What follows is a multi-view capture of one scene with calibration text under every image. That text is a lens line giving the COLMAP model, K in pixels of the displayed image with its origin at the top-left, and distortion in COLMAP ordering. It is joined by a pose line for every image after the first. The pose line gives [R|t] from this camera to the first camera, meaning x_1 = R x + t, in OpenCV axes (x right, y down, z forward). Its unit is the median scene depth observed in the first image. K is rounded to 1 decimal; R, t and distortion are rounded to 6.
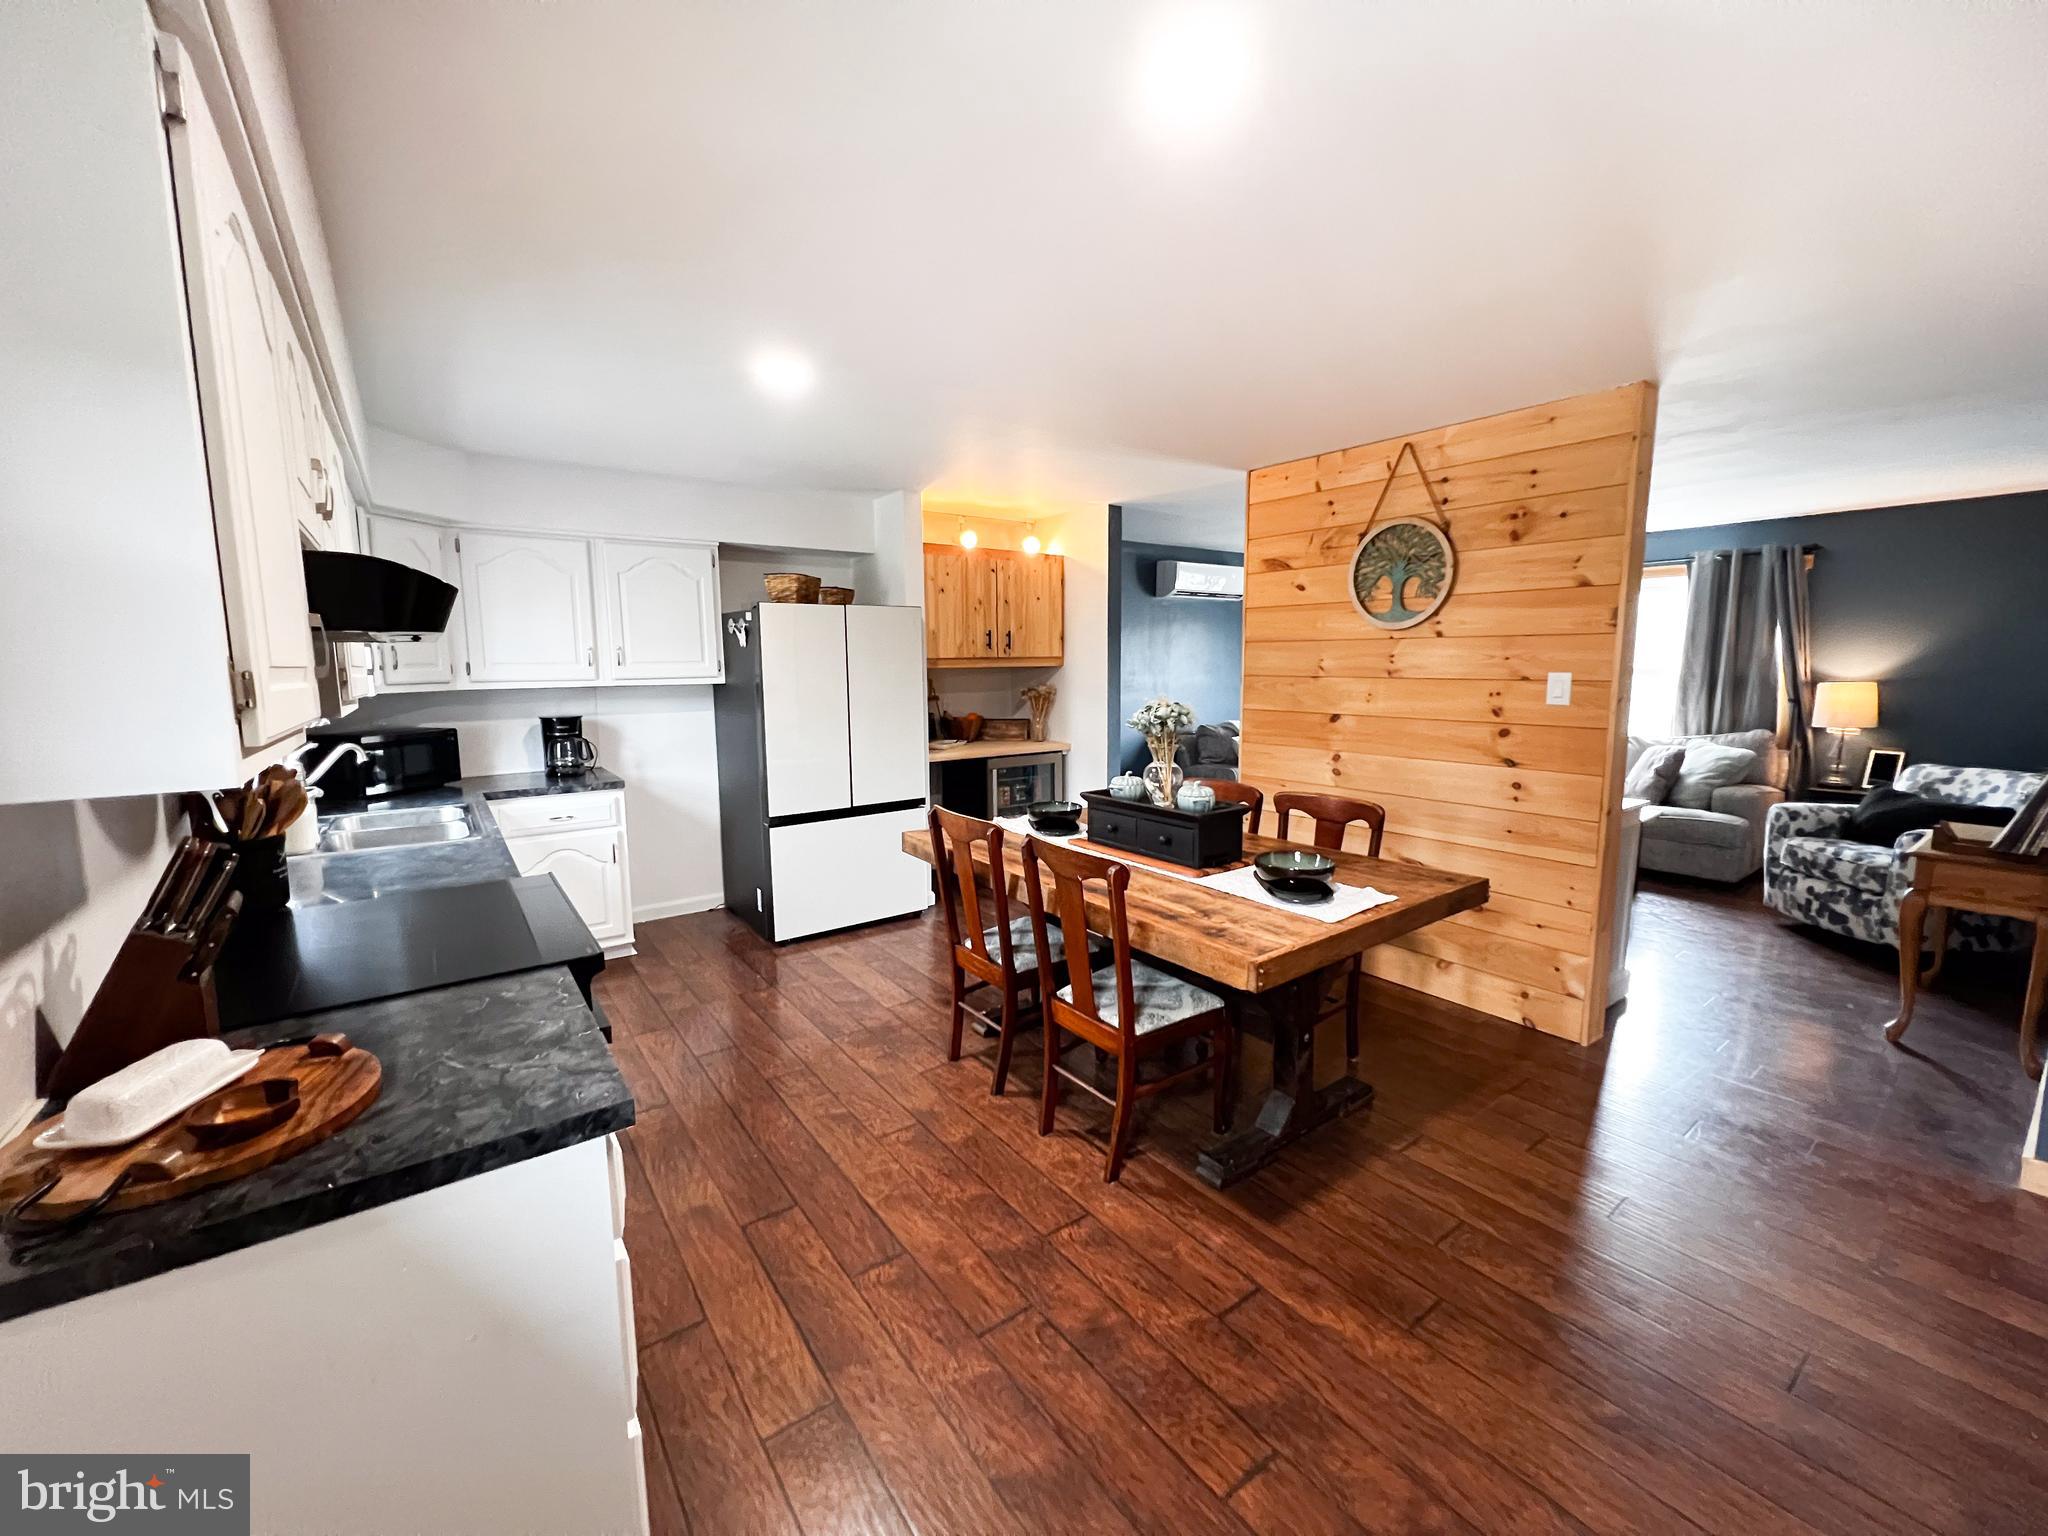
lens RADIAL K [[817.8, 0, 1024.0], [0, 817.8, 768.0], [0, 0, 1]] dist [-0.001849, 0.000446]
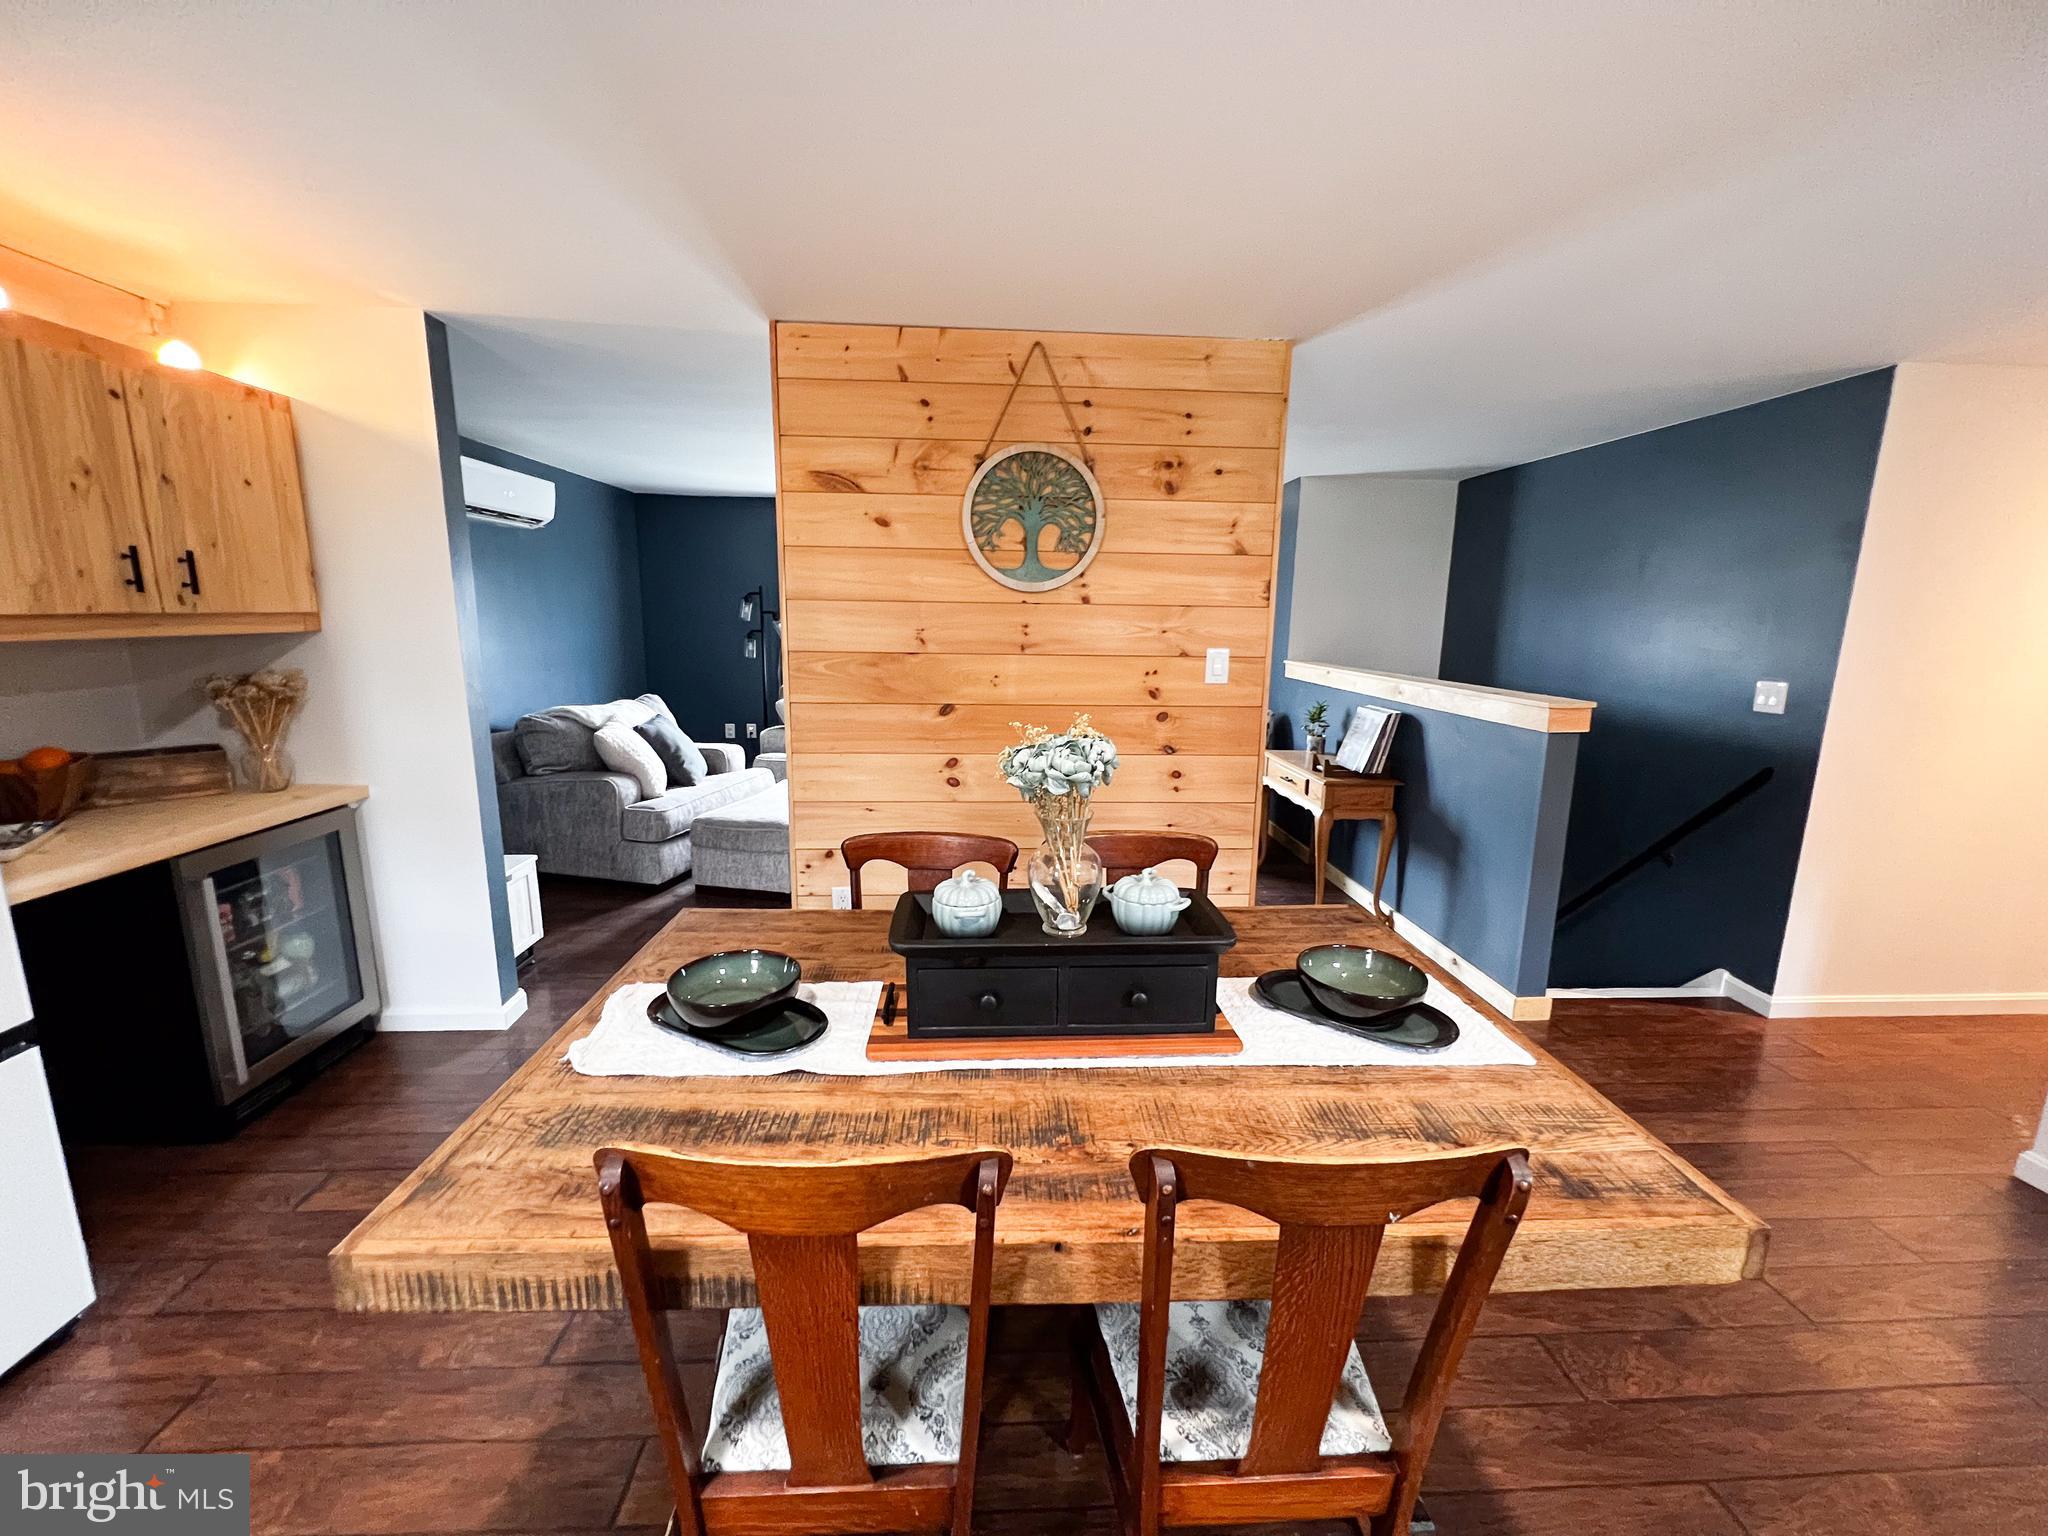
lens RADIAL K [[818.7, 0, 1020.7], [0, 818.7, 766.5], [0, 0, 1]] dist [-0.003316, 0.000331]
pose [[0.549589, -0.140380, 0.823557, -0.184043], [0.091331, 0.989969, 0.107797, -0.079751], [-0.830428, 0.015972, 0.556897, 0.514858]]
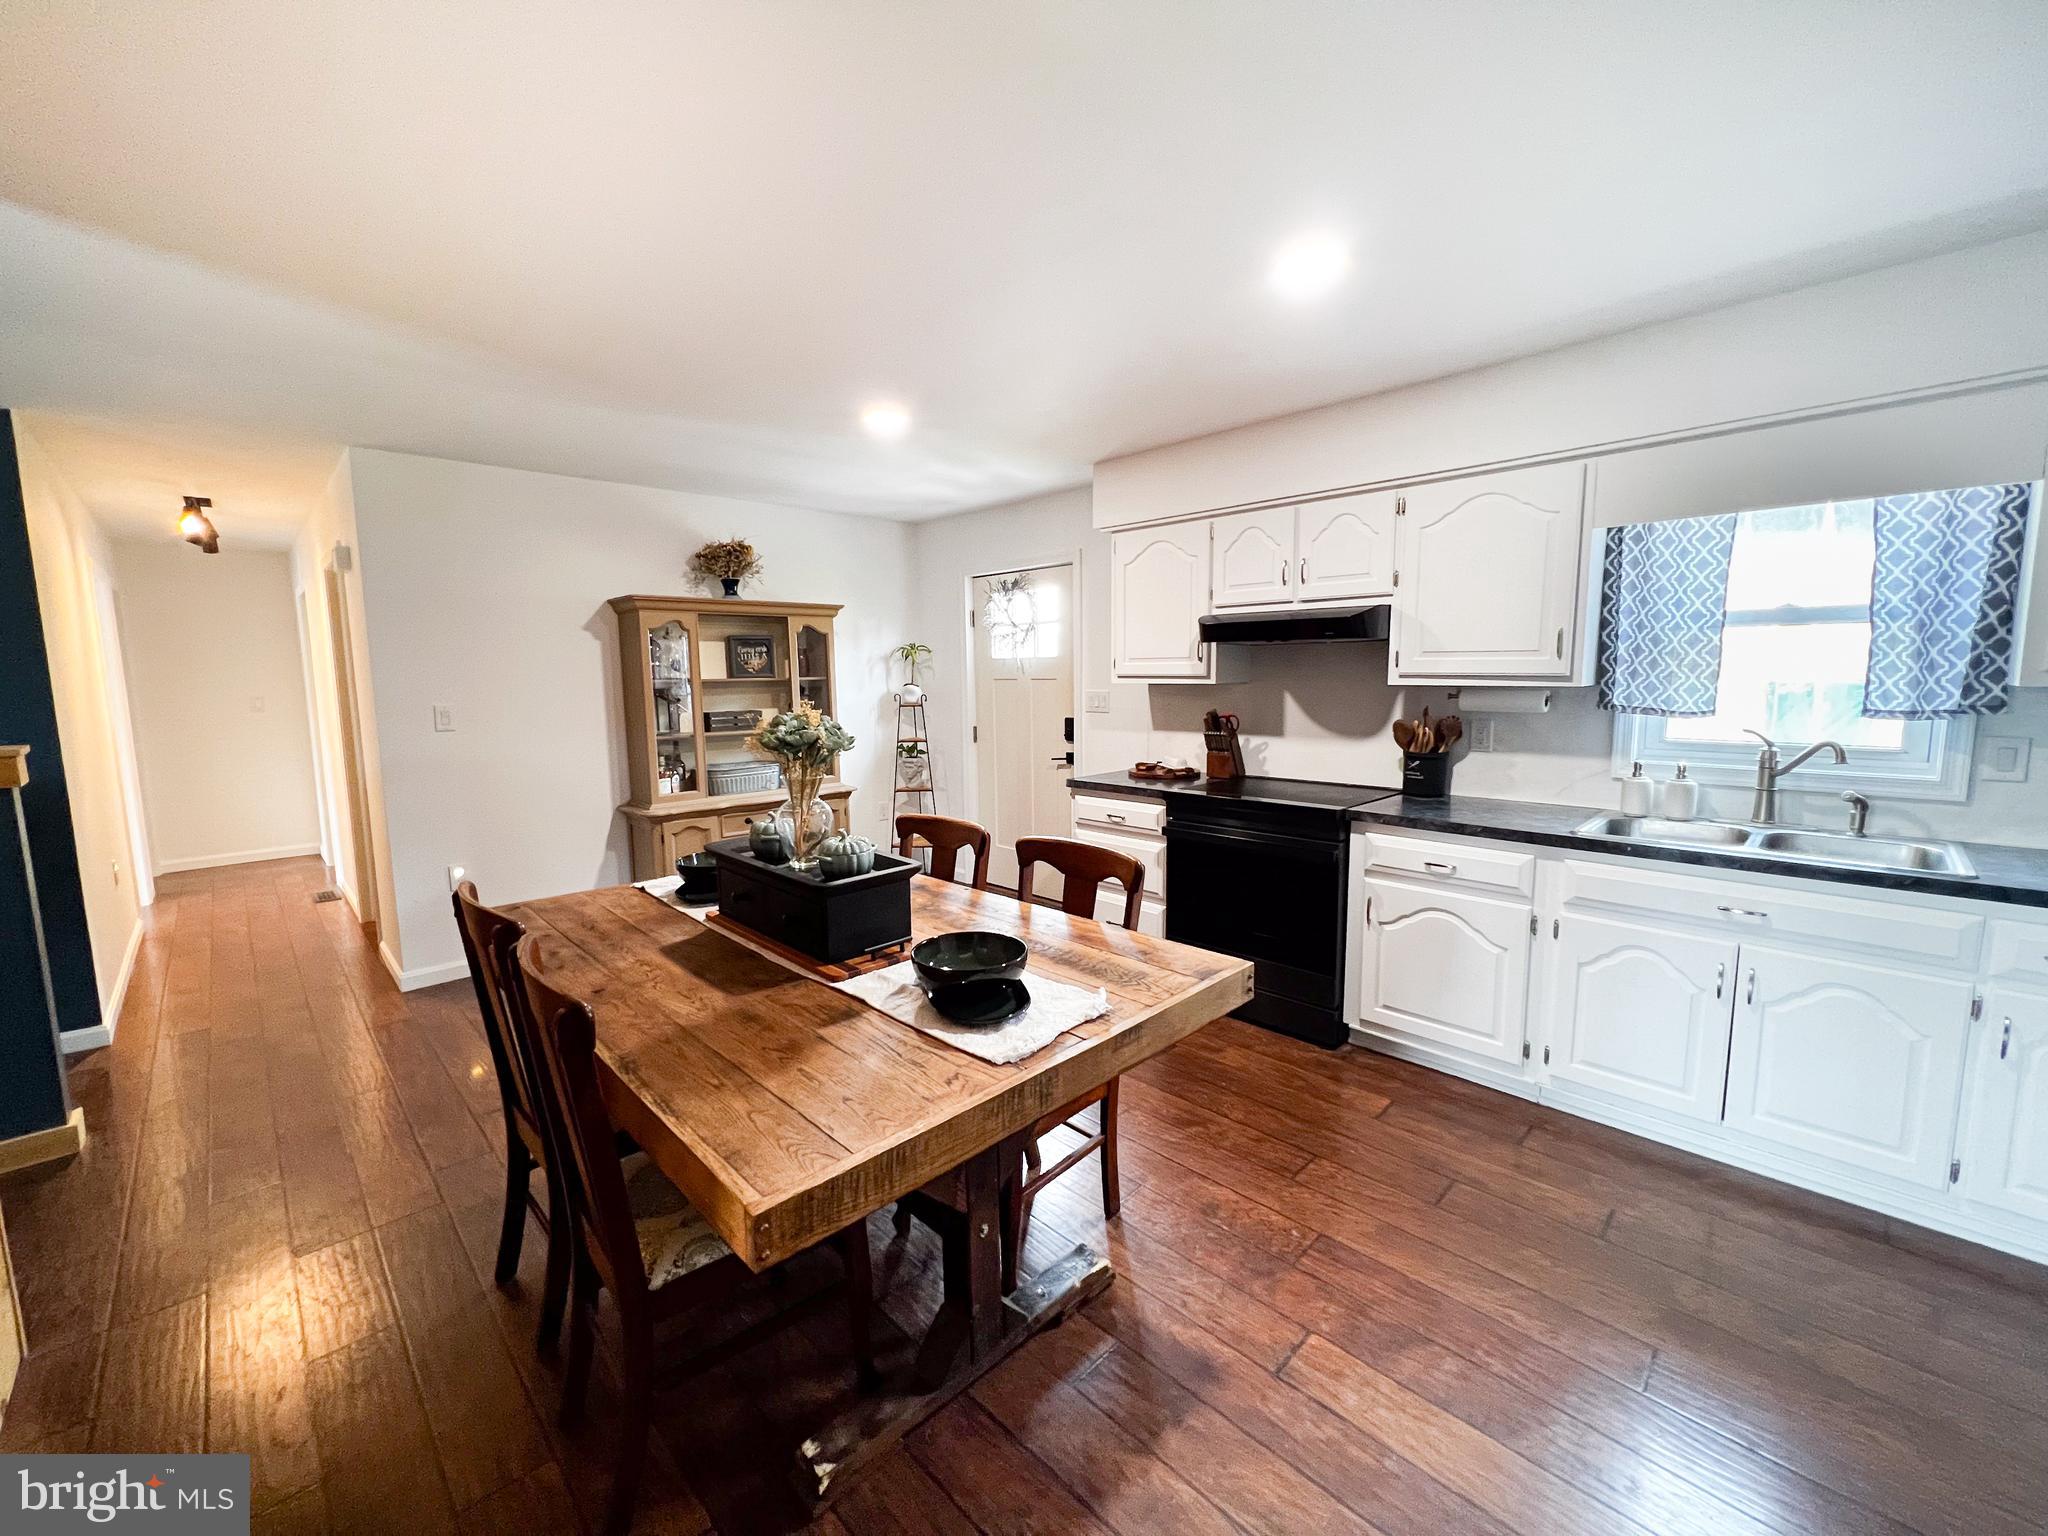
lens RADIAL K [[818.7, 0, 1020.7], [0, 818.7, 766.5], [0, 0, 1]] dist [-0.003316, 0.000331]
pose [[-0.990229, 0.034768, -0.135048, 0.056103], [0.000417, 0.969155, 0.246451, -0.144449], [0.139451, 0.243987, -0.959700, 1.181774]]
